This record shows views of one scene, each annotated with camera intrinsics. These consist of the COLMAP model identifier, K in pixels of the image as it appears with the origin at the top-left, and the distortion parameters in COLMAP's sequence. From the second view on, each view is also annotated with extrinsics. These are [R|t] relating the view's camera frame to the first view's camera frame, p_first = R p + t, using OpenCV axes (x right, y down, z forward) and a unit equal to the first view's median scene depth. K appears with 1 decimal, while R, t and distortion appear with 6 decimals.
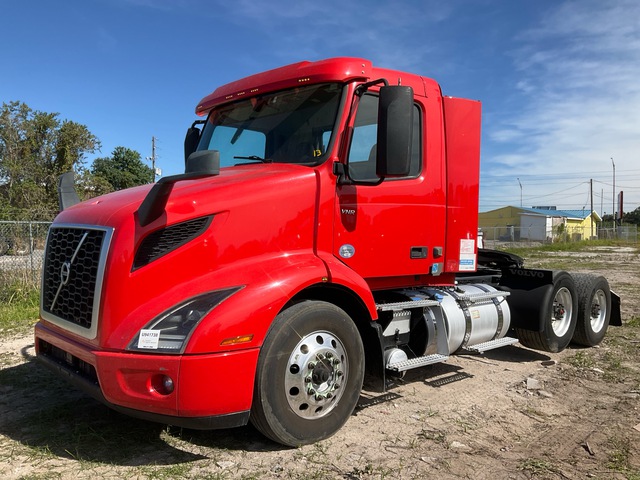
lens RADIAL K [[557.6, 0, 318.7], [0, 557.6, 235.4], [0, 0, 1]] dist [0.060802, -0.076346]
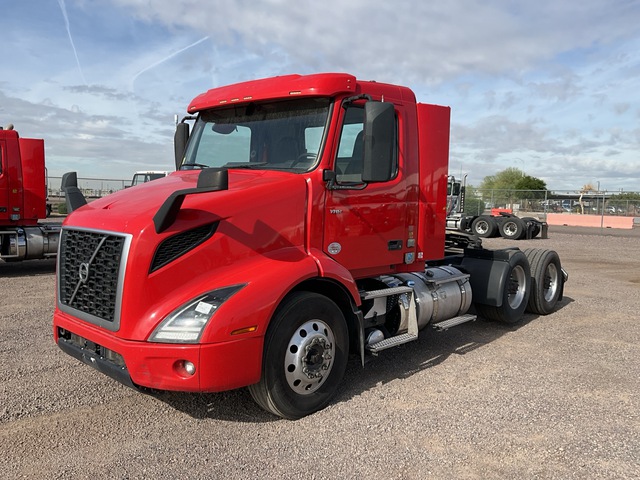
lens RADIAL K [[557.6, 0, 327.4], [0, 557.6, 248.7], [0, 0, 1]] dist [0.060802, -0.076346]
pose [[0.996892, -0.009195, 0.078247, -0.055389], [0.002150, 0.995971, 0.089650, -0.075435], [-0.078756, -0.089203, 0.992895, -0.138192]]
